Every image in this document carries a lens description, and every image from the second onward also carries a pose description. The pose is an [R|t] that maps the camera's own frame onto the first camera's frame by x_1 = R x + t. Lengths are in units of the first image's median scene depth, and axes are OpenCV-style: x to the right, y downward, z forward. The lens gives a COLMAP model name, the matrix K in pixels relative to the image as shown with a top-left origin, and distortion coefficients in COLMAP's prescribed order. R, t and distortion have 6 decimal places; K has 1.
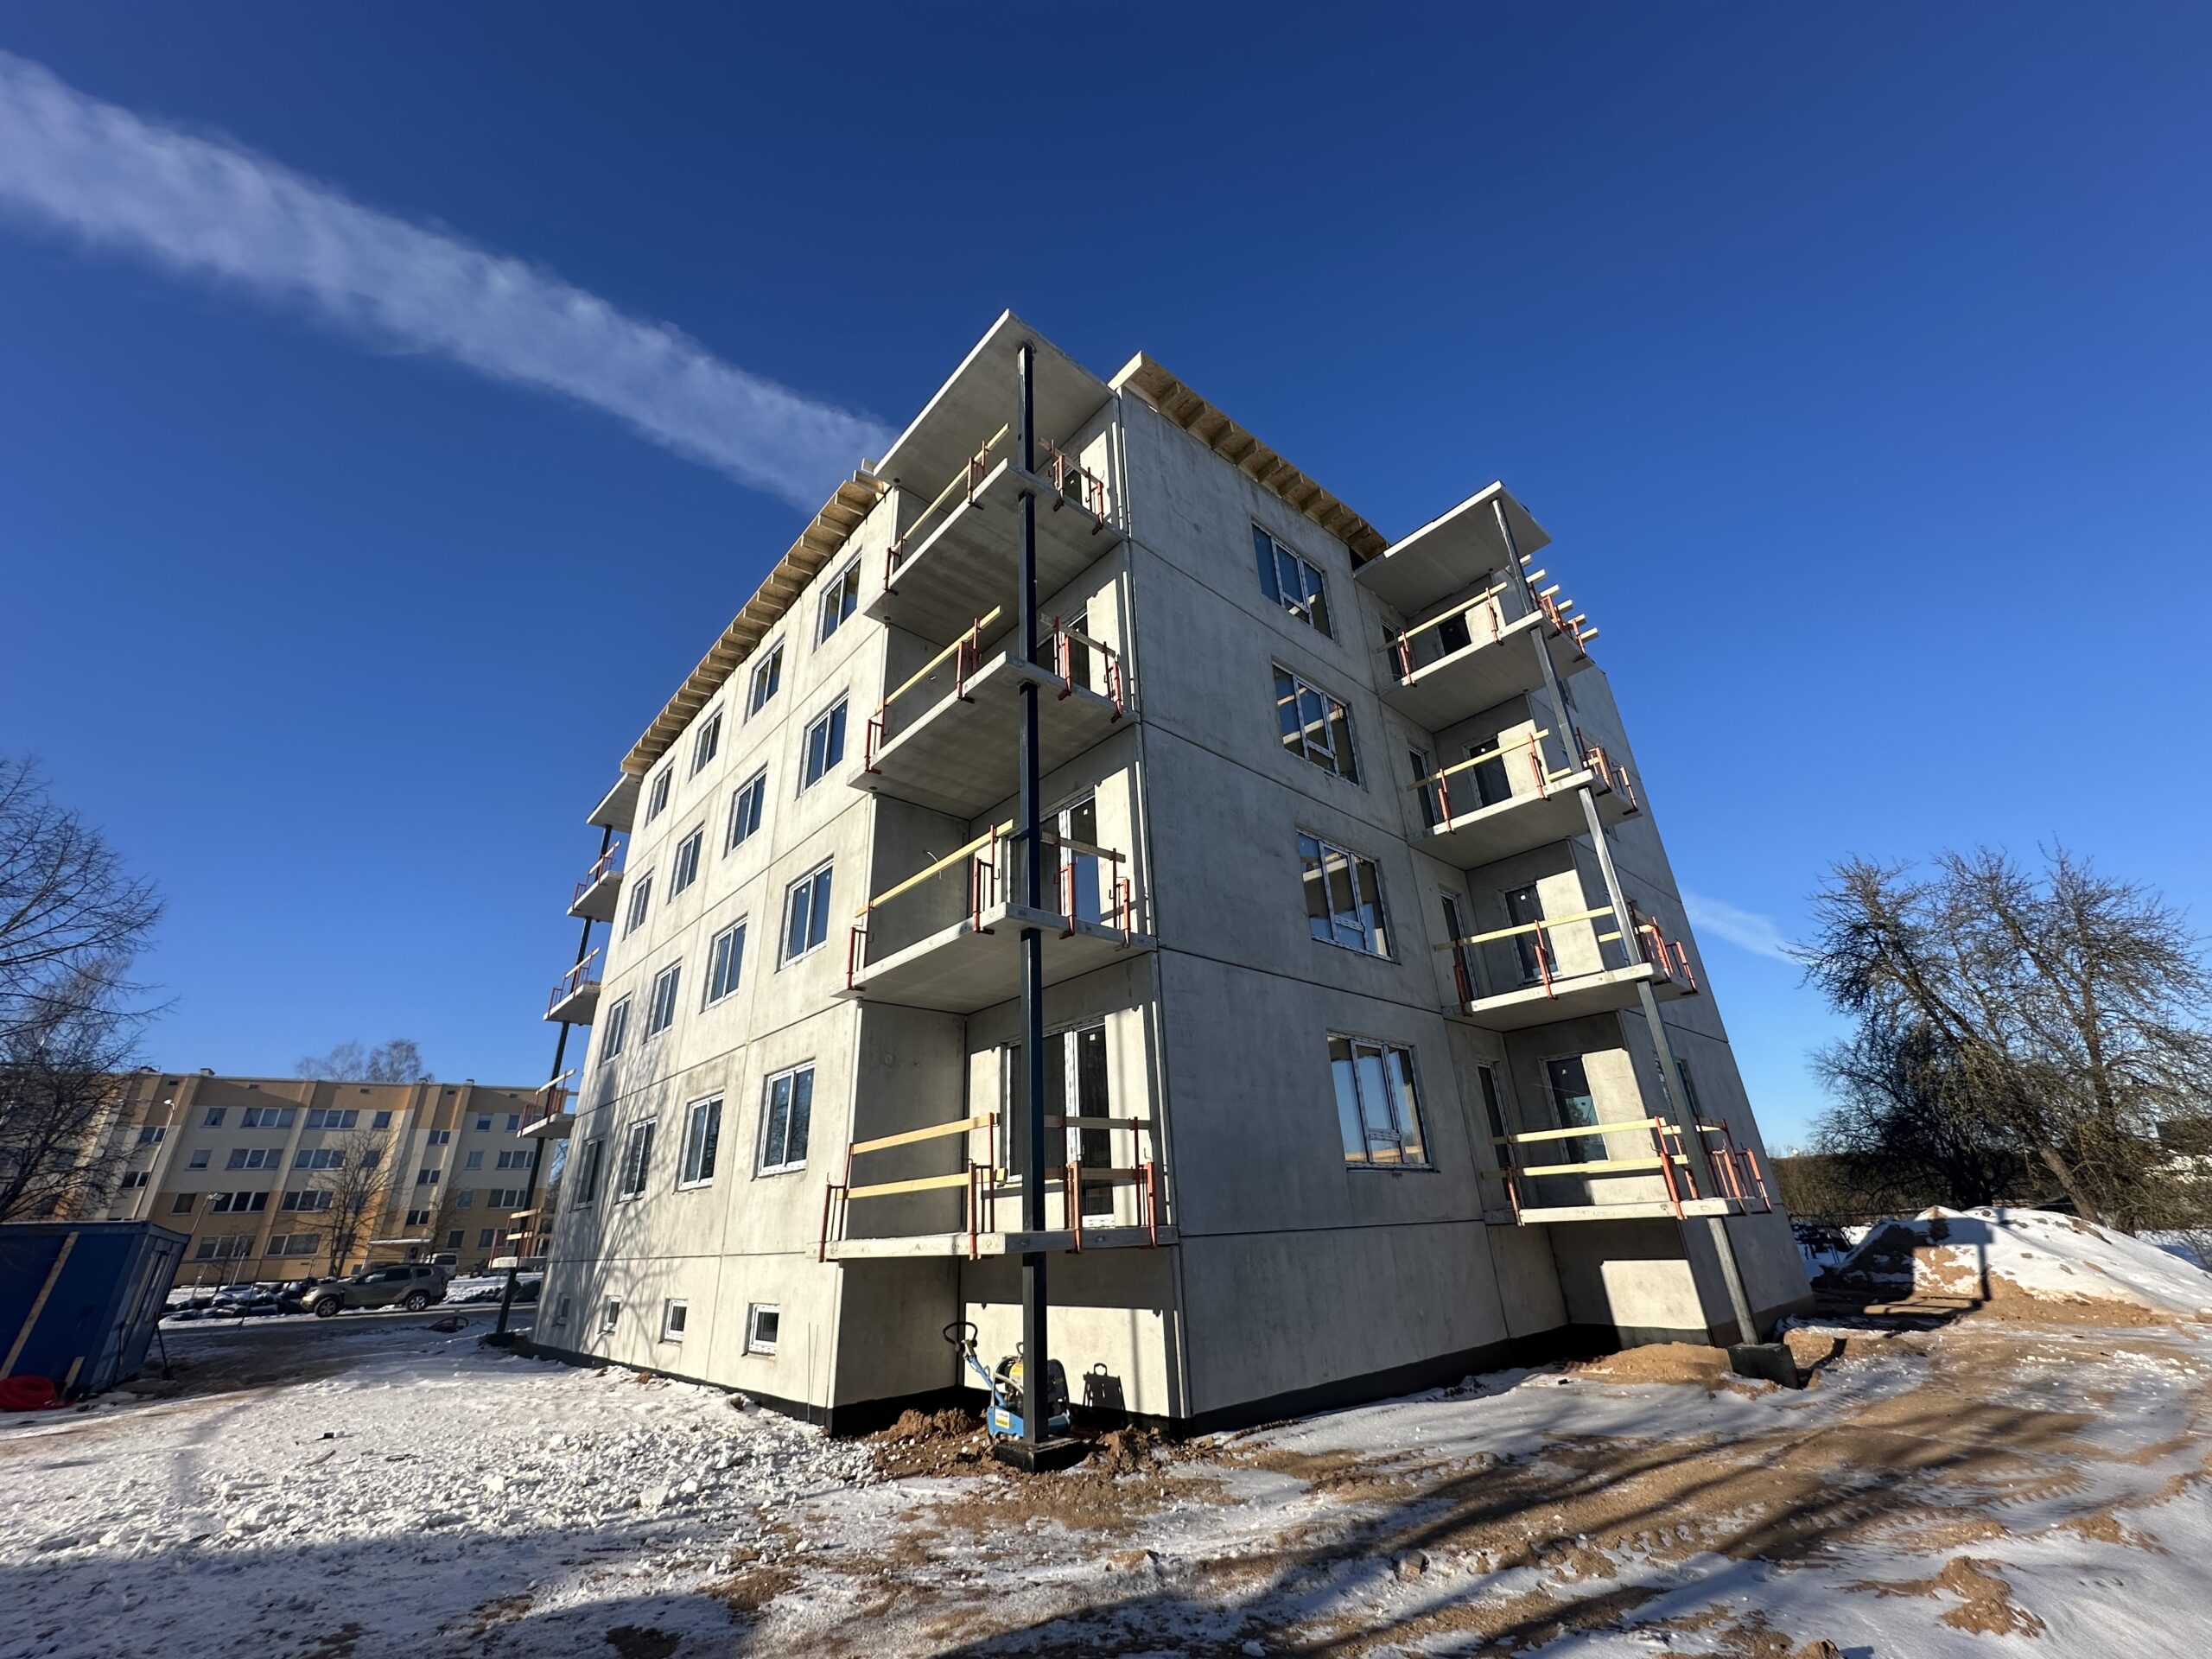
lens RADIAL K [[892.1, 0, 1106.9], [0, 892.1, 823.0], [0, 0, 1]] dist [-0.017938, 0.000018]
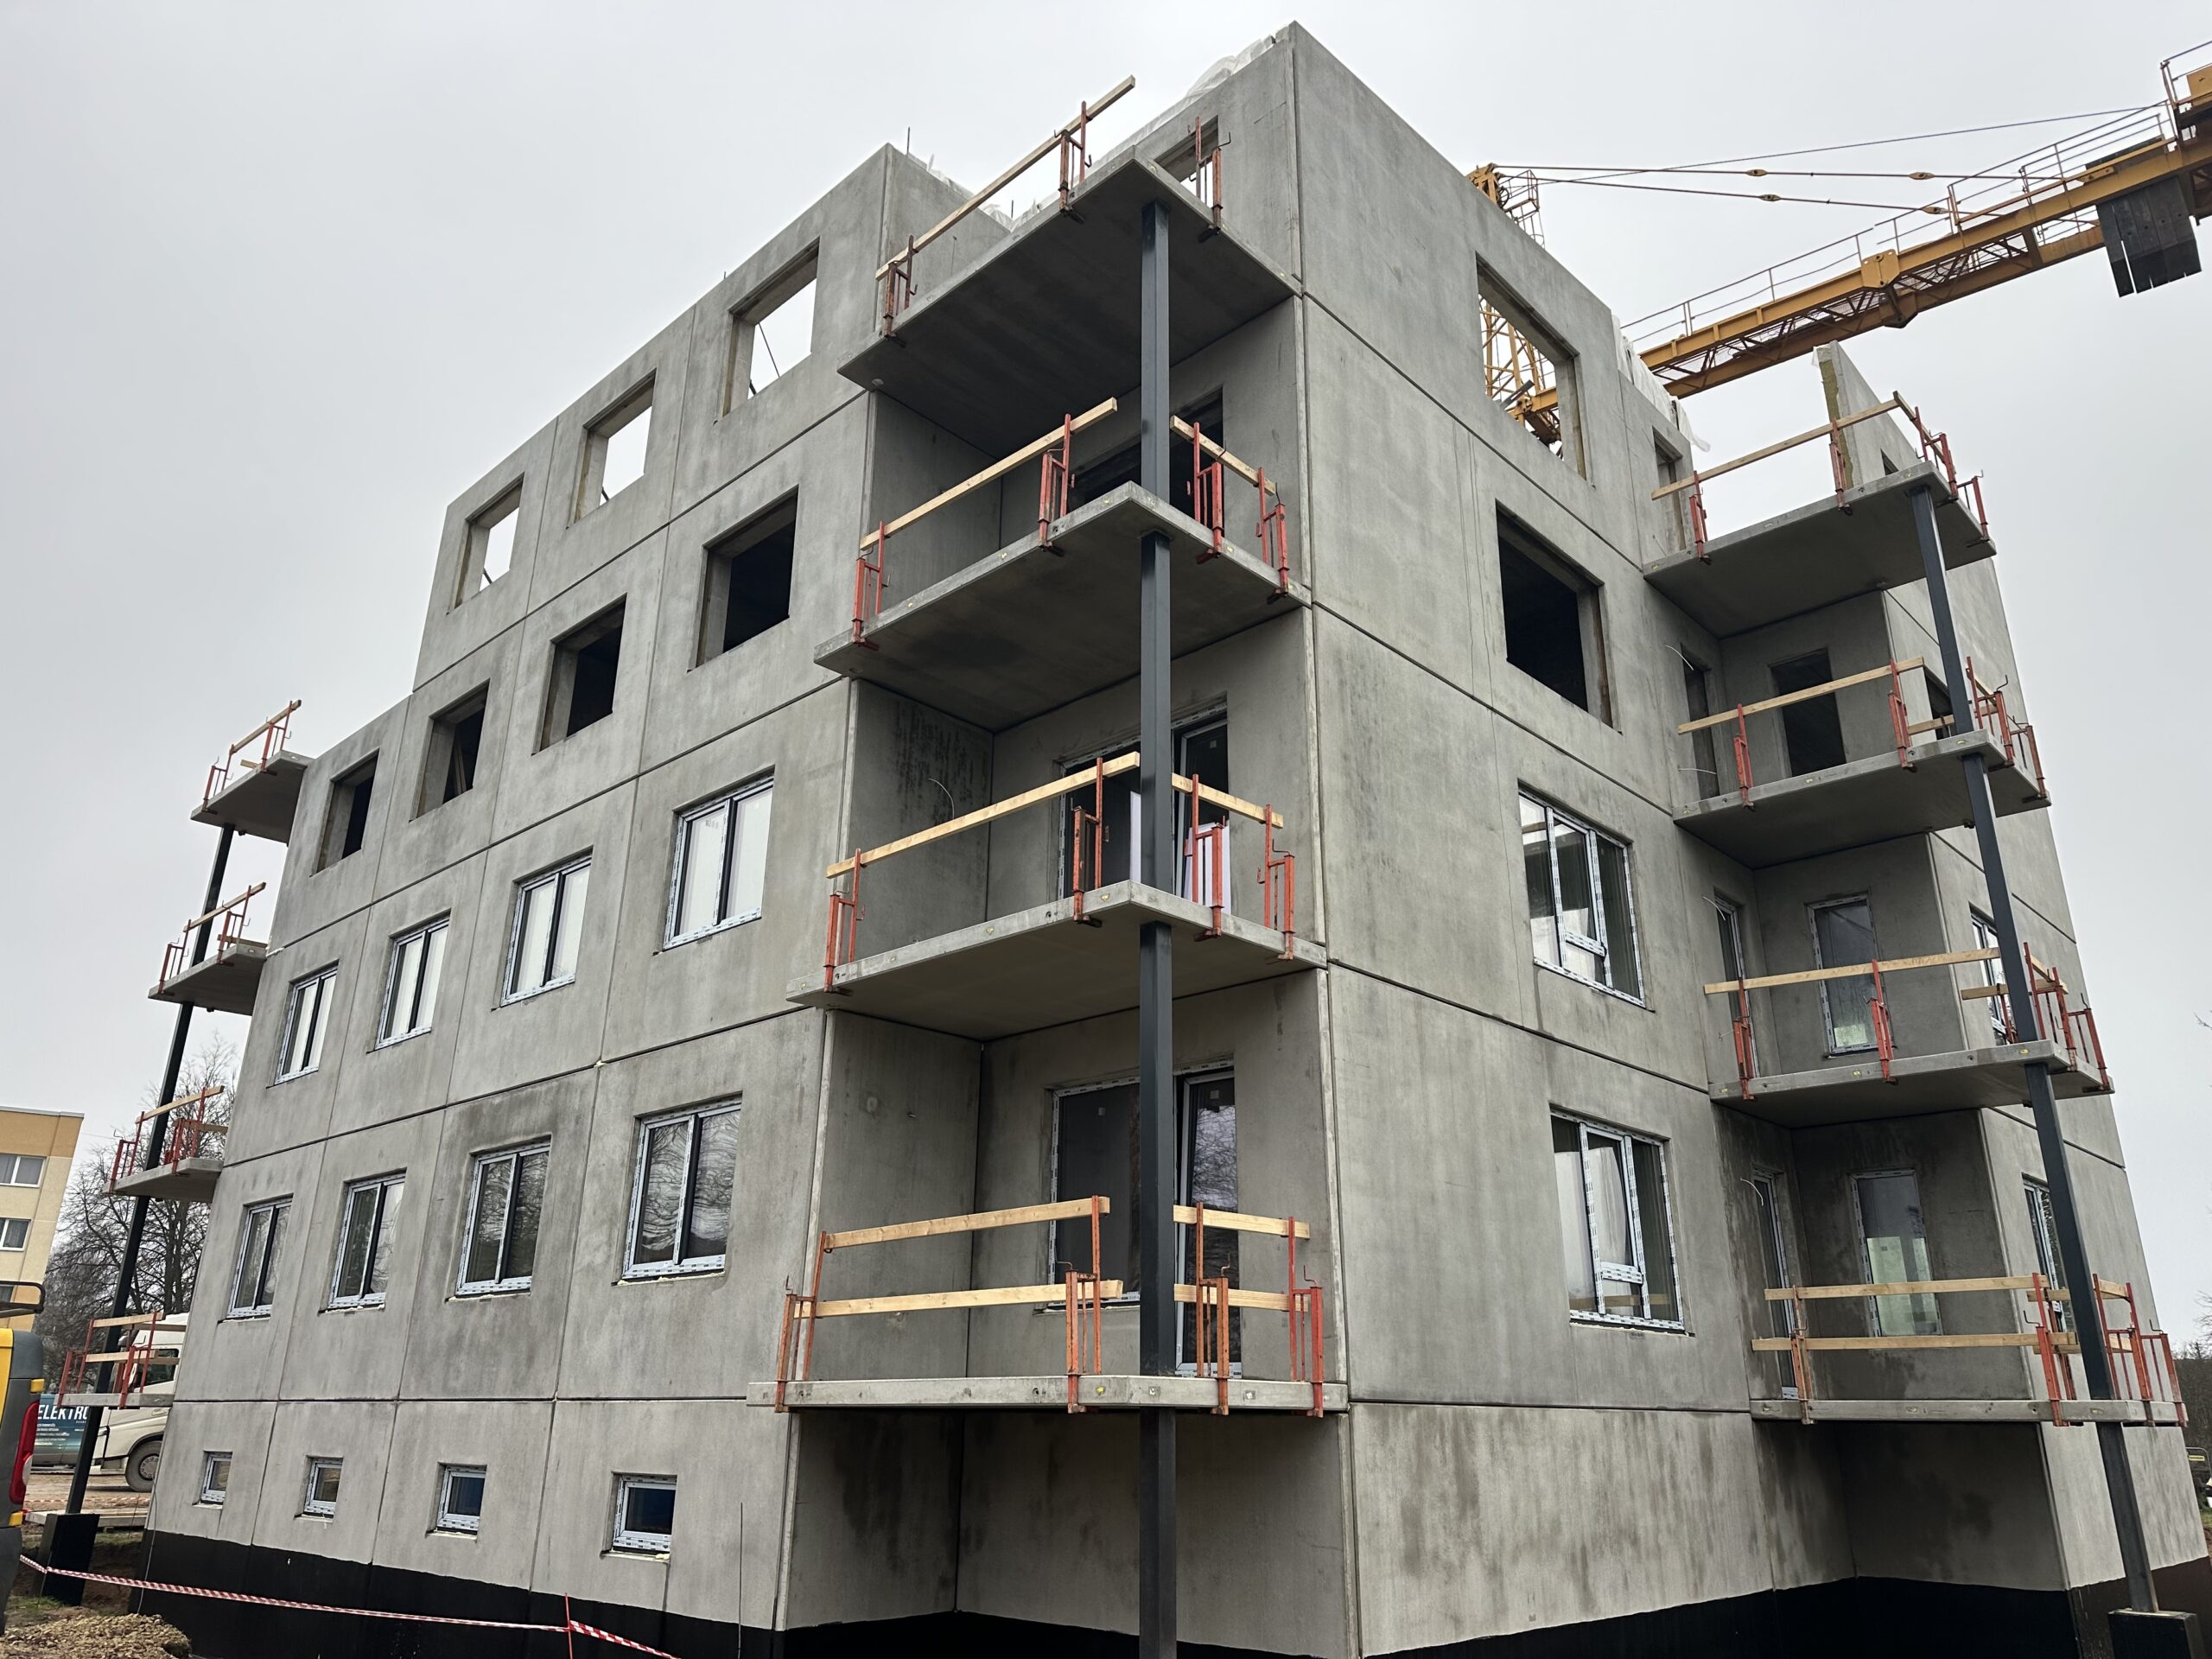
lens RADIAL K [[1561.2, 0, 1109.6], [0, 1561.2, 839.3], [0, 0, 1]] dist [0.021867, -0.017569]
pose [[0.995326, 0.075567, 0.060139, -0.140528], [-0.080199, 0.993664, 0.078743, -0.021192], [-0.053808, -0.083198, 0.995079, -0.086501]]
